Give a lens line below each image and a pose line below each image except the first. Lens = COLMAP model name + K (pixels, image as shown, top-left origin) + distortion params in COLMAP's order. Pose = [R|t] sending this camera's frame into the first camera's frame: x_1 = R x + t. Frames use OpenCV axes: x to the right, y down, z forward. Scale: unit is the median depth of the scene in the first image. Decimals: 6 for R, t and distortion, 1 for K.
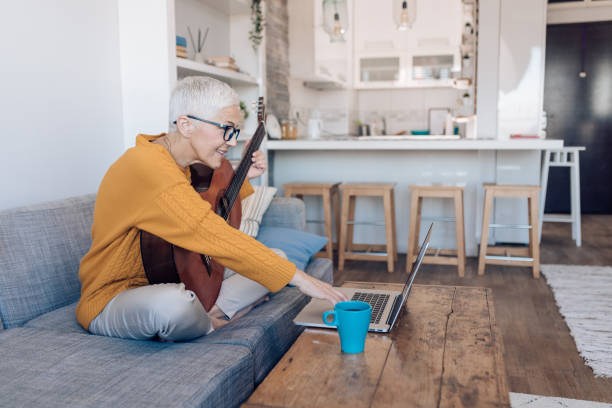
lens RADIAL K [[575.9, 0, 306.9], [0, 575.9, 206.9], [0, 0, 1]] dist [0.004144, 0.000716]
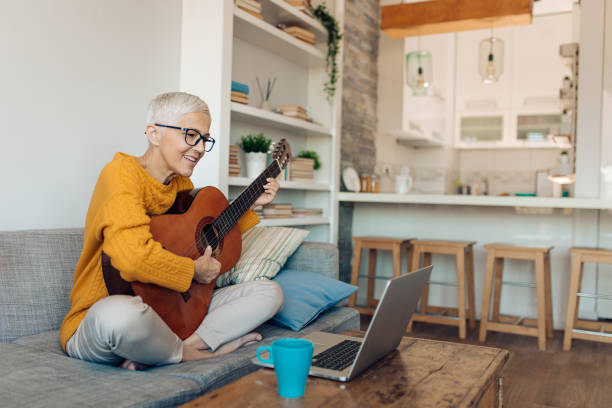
lens RADIAL K [[575.9, 0, 306.9], [0, 575.9, 206.9], [0, 0, 1]] dist [0.004144, 0.000716]
pose [[0.975828, 0.039801, -0.214887, 0.094089], [-0.063631, 0.992419, -0.105142, 0.017994], [0.209073, 0.116274, 0.970963, 0.037742]]
